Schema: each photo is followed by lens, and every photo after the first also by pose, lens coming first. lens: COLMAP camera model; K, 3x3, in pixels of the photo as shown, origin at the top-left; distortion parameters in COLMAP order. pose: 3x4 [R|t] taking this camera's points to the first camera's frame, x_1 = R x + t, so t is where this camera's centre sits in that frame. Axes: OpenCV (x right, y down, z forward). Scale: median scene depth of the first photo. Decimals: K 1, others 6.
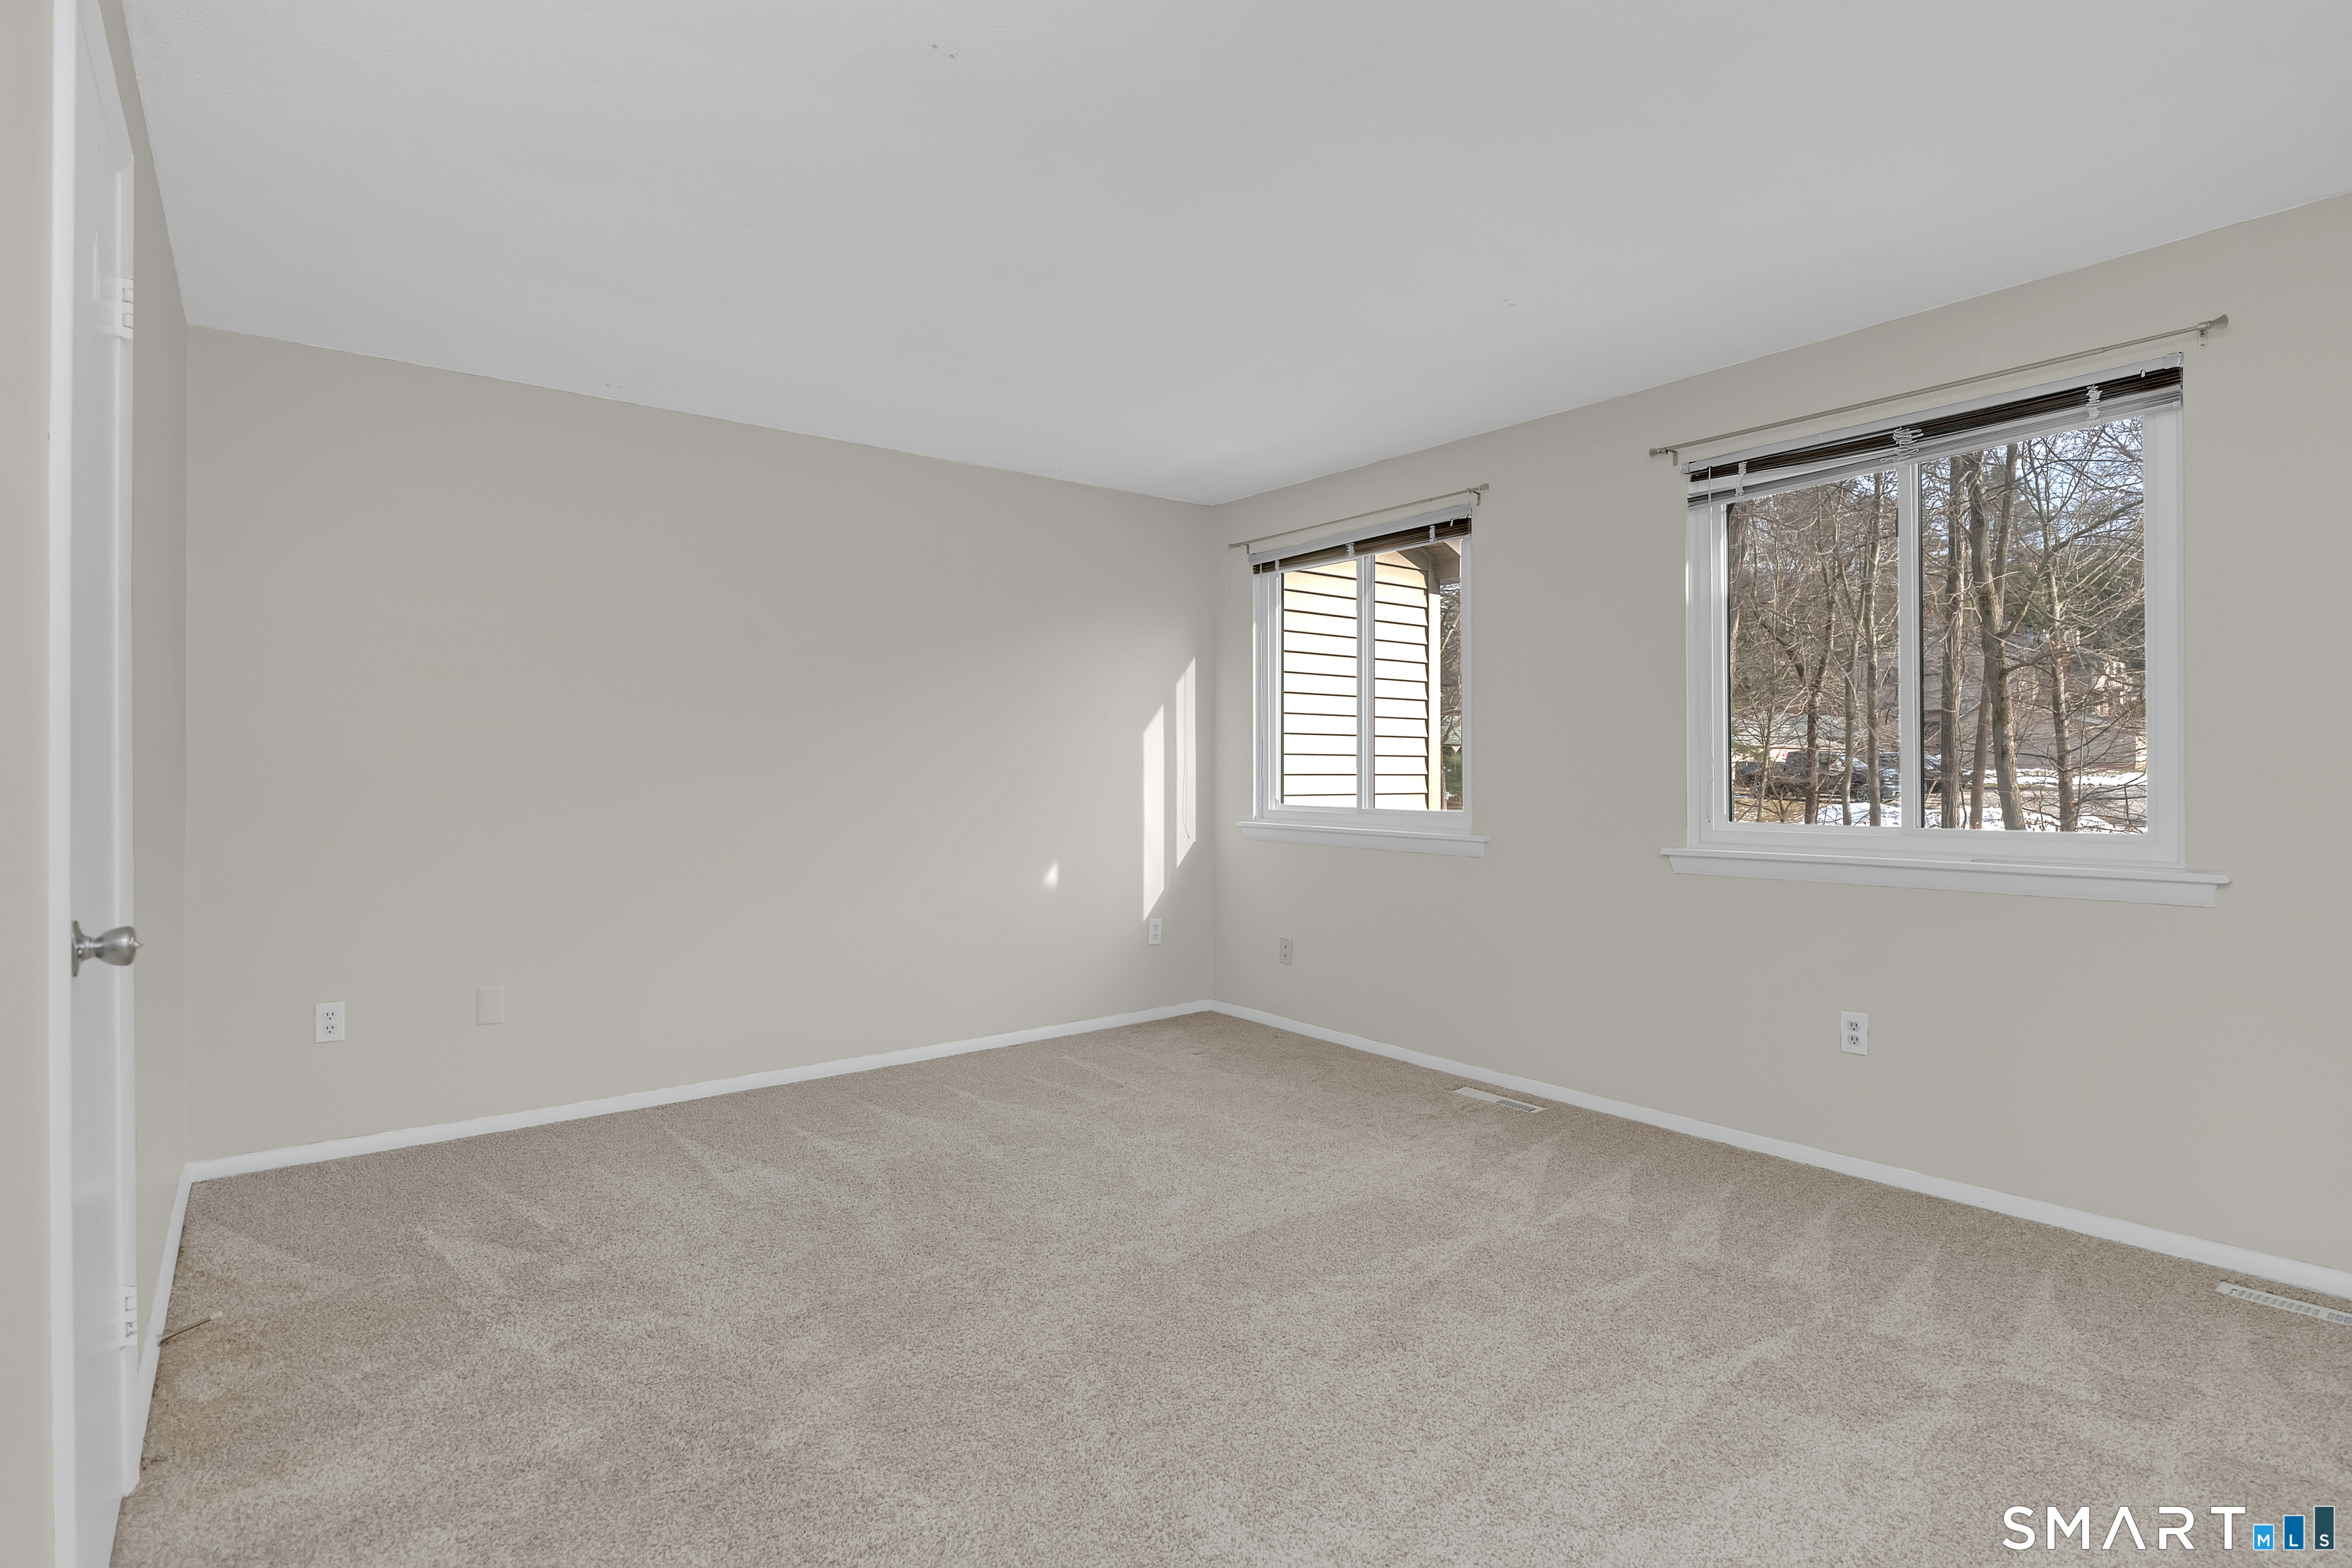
lens RADIAL K [[1159.6, 0, 1185.7], [0, 1159.6, 767.8], [0, 0, 1]] dist [-0.015384, -0.000234]
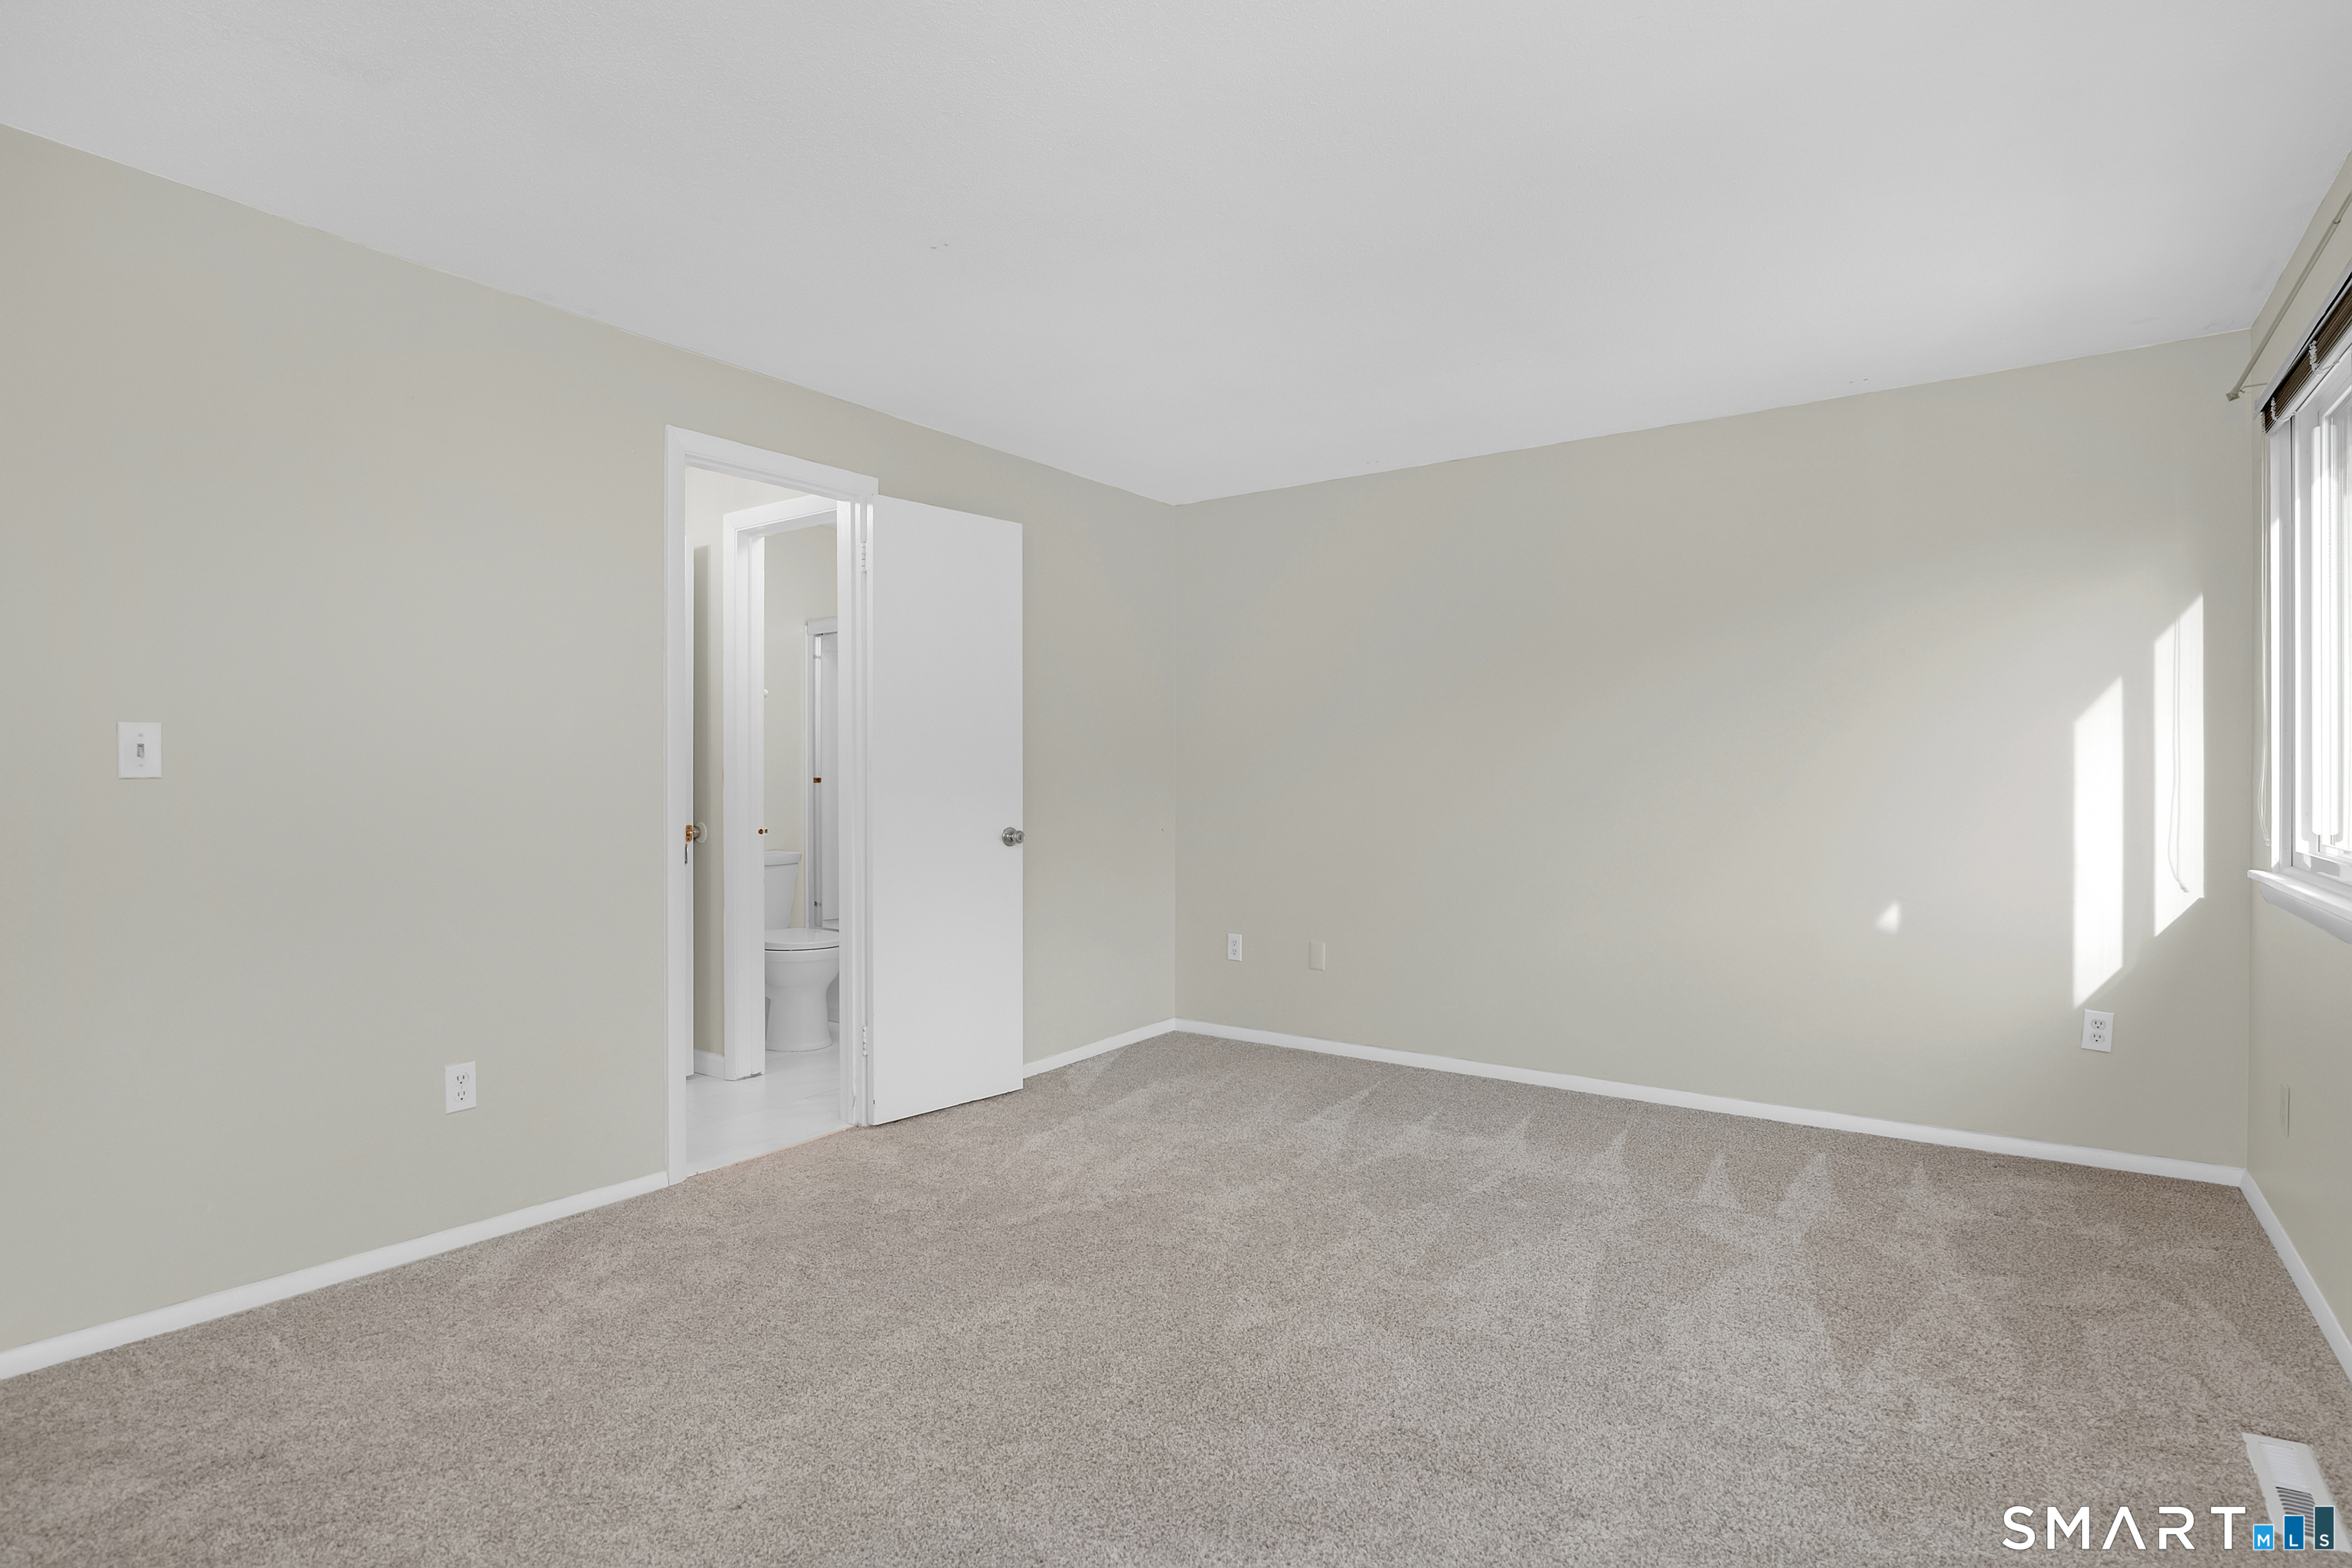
lens RADIAL K [[1159.6, 0, 1185.7], [0, 1159.6, 767.8], [0, 0, 1]] dist [-0.015384, -0.000234]
pose [[0.279226, -0.005736, -0.960208, 0.588837], [0.003486, 0.999982, -0.004960, -0.004843], [0.960219, -0.001963, 0.279241, 0.439286]]
